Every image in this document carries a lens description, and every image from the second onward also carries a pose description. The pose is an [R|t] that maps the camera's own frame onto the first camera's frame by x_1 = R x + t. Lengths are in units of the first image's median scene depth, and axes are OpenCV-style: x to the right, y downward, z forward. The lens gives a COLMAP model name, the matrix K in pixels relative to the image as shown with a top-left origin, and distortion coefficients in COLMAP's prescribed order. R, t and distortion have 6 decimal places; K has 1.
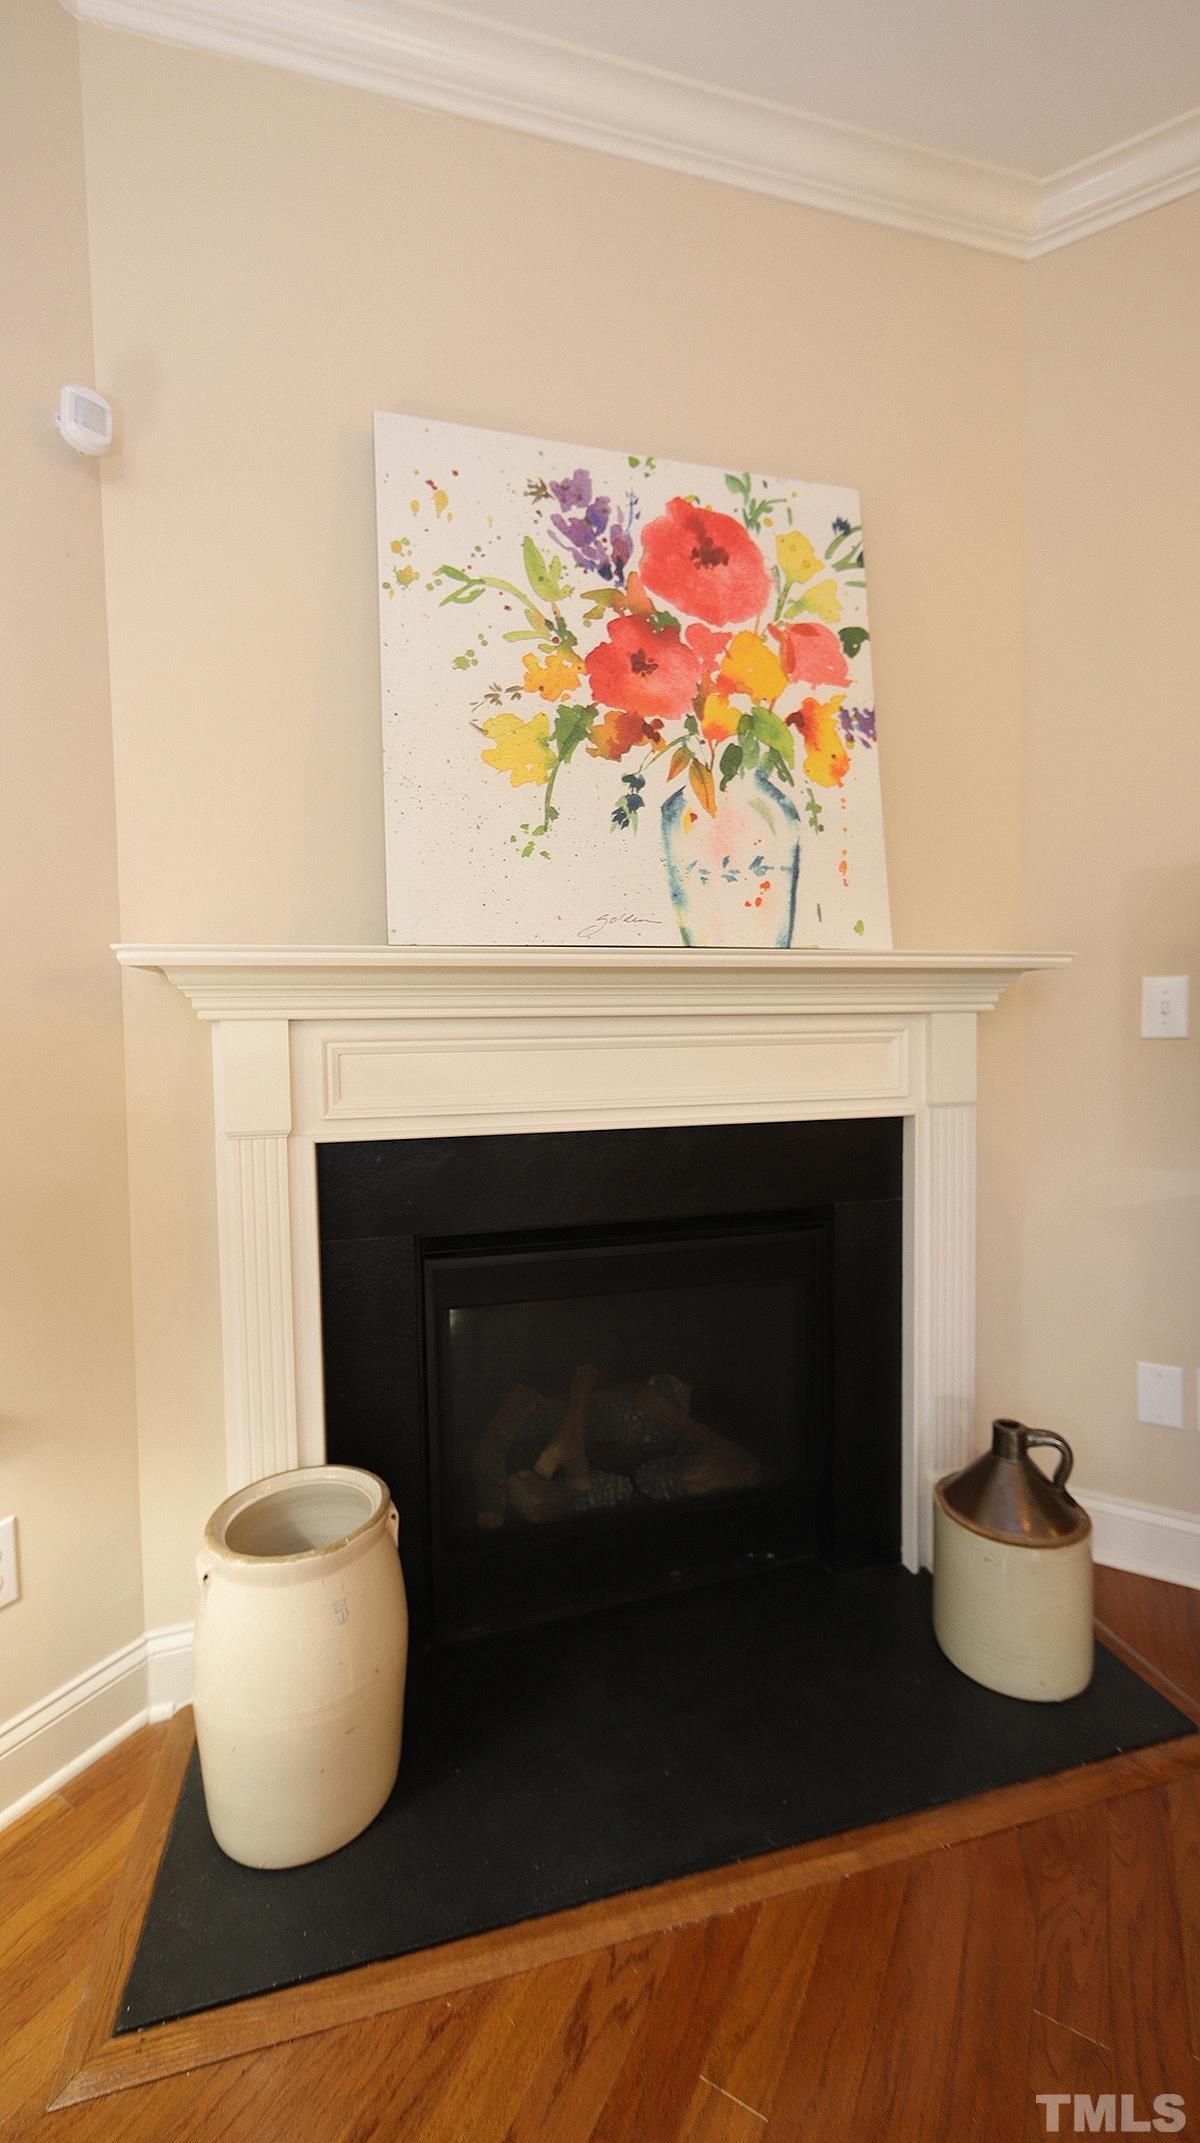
lens RADIAL K [[836.6, 0, 599.9], [0, 836.6, 1063.0], [0, 0, 1]] dist [0.005434, -0.000442]
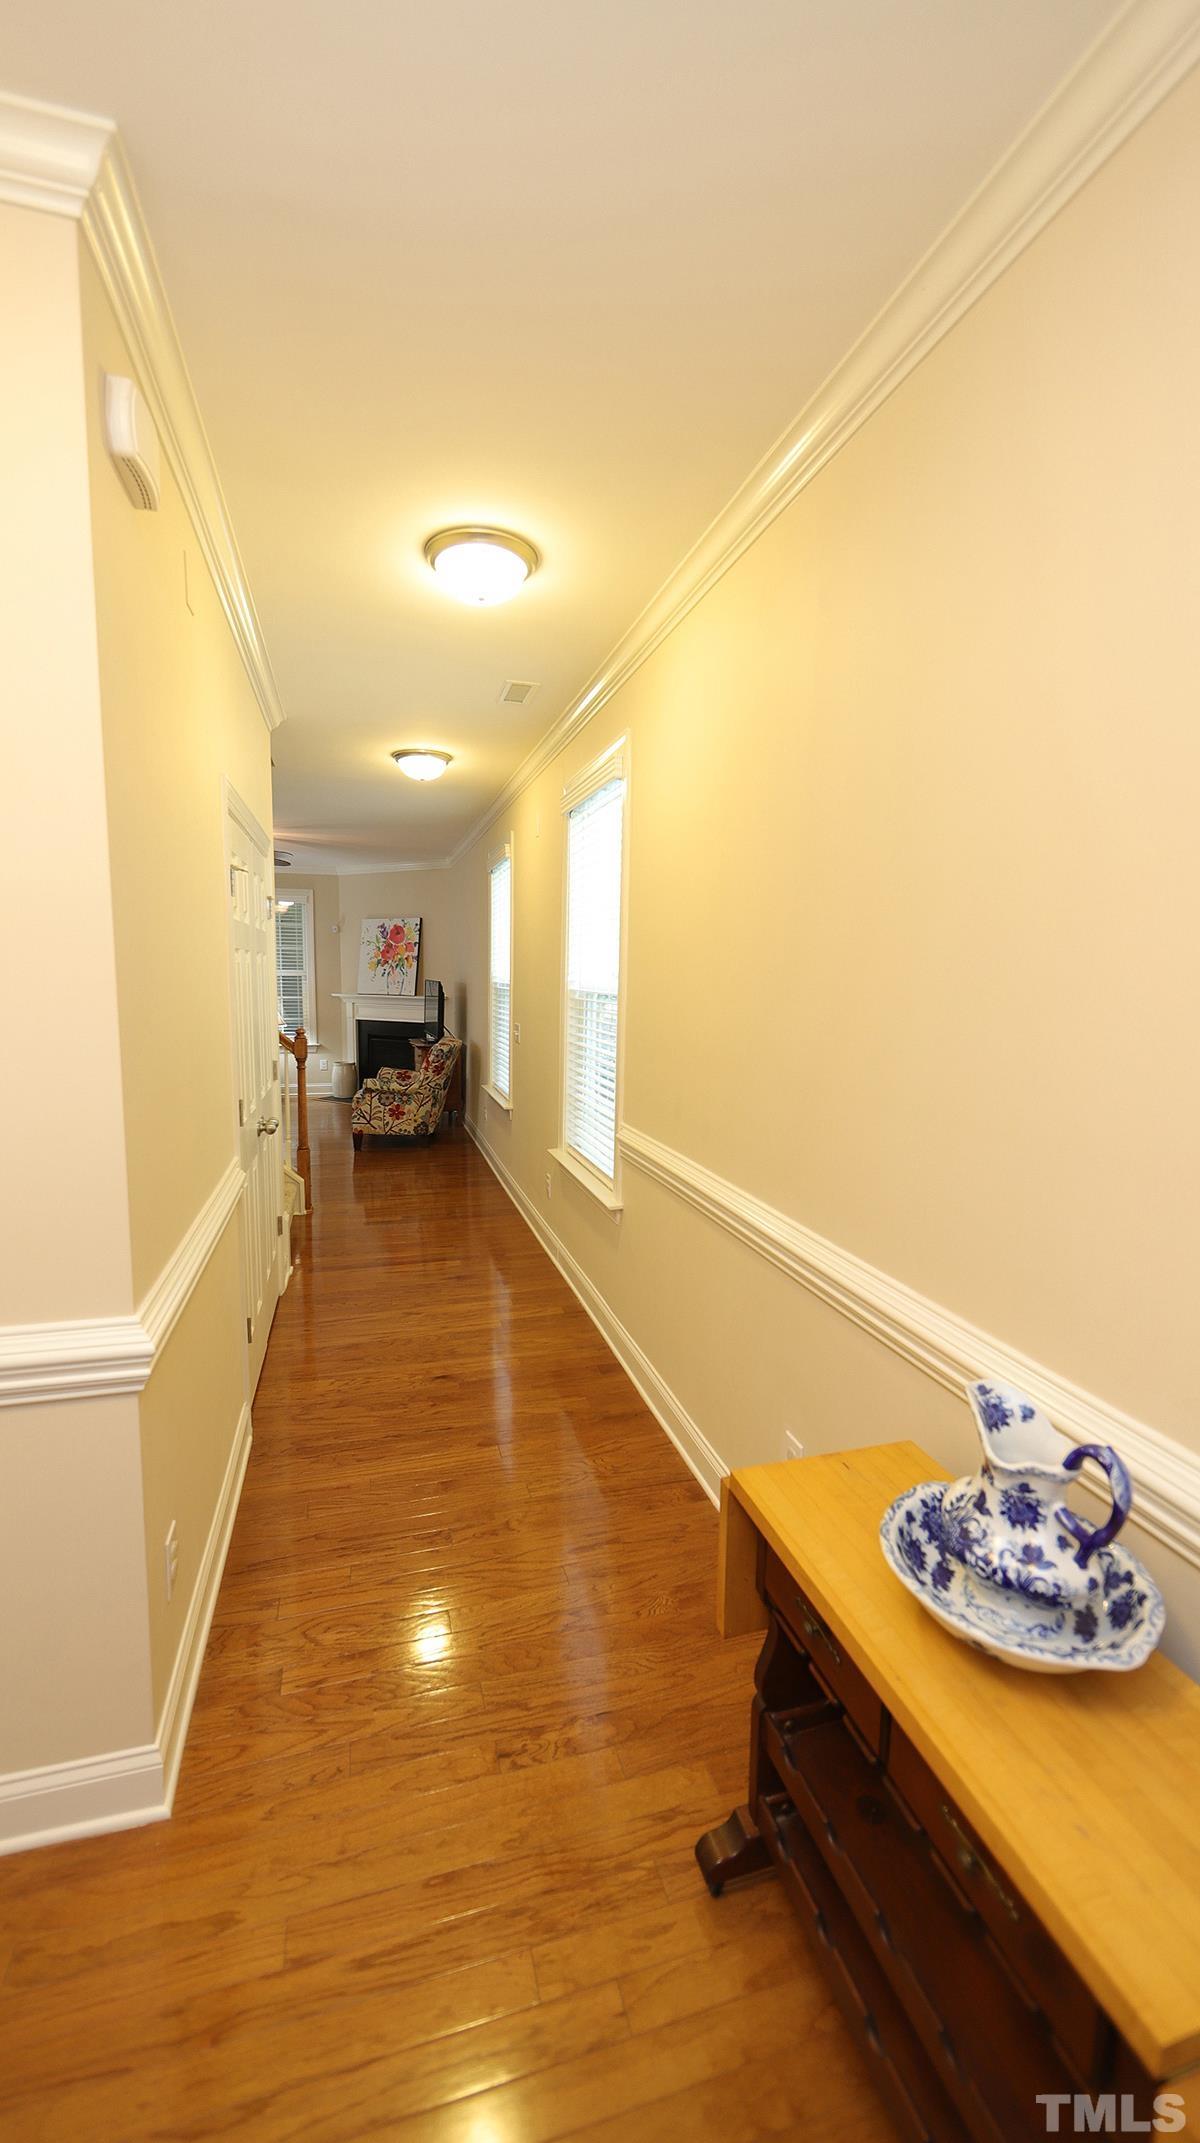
lens RADIAL K [[836.6, 0, 599.9], [0, 836.6, 1063.0], [0, 0, 1]] dist [0.005434, -0.000442]
pose [[0.721338, 0.101039, -0.685173, 5.781586], [-0.053378, 0.994469, 0.090453, -0.278450], [0.690523, -0.028674, 0.722742, -2.615635]]
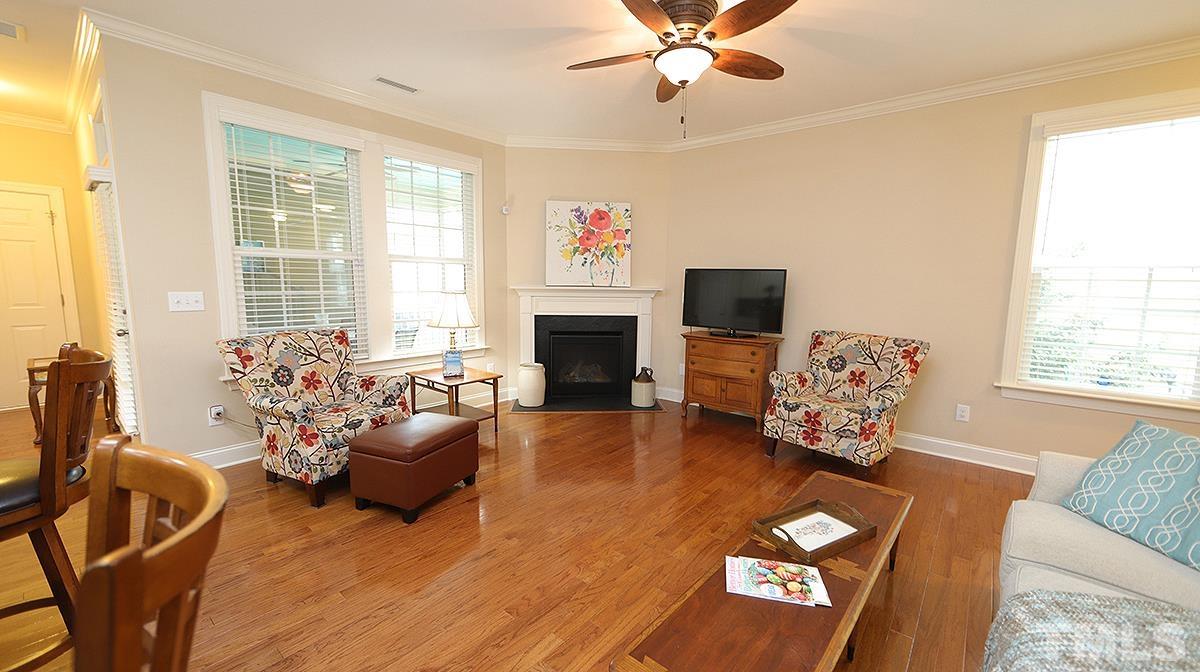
lens RADIAL K [[468.4, 0, 602.0], [0, 468.4, 338.2], [0, 0, 1]] dist [0.005434, -0.000442]
pose [[0.985488, 0.052041, -0.161571, 0.714426], [-0.038080, 0.995363, 0.088334, -0.060228], [0.165419, -0.080899, 0.982900, -2.308972]]
